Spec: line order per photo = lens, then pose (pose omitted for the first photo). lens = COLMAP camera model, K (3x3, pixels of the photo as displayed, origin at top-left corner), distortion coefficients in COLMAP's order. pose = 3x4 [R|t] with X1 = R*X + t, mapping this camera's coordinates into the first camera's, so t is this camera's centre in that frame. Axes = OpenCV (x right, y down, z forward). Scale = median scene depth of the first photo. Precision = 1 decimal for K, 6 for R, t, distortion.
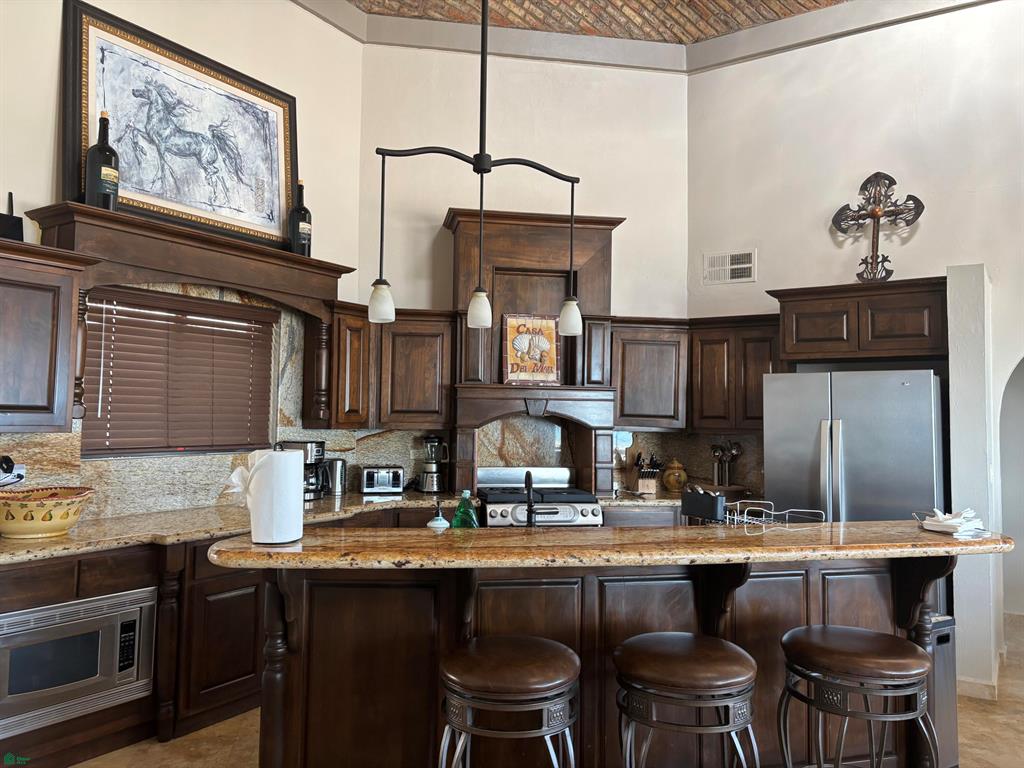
lens RADIAL K [[753.8, 0, 514.2], [0, 753.8, 378.2], [0, 0, 1]] dist [0.011673, -0.009194]
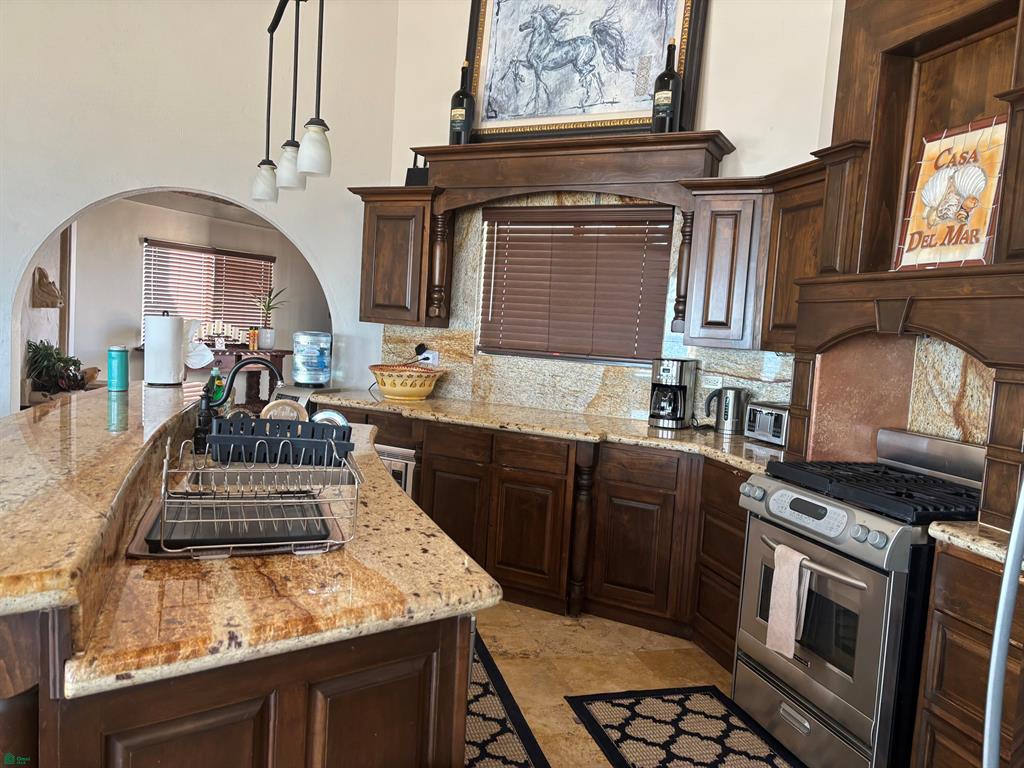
lens RADIAL K [[753.8, 0, 514.6], [0, 753.8, 392.8], [0, 0, 1]] dist [0.011673, -0.009194]
pose [[0.095735, 0.080058, -0.992182, 0.589416], [-0.018033, 0.996736, 0.078685, 0.064038], [0.995244, 0.010359, 0.096866, 0.818214]]
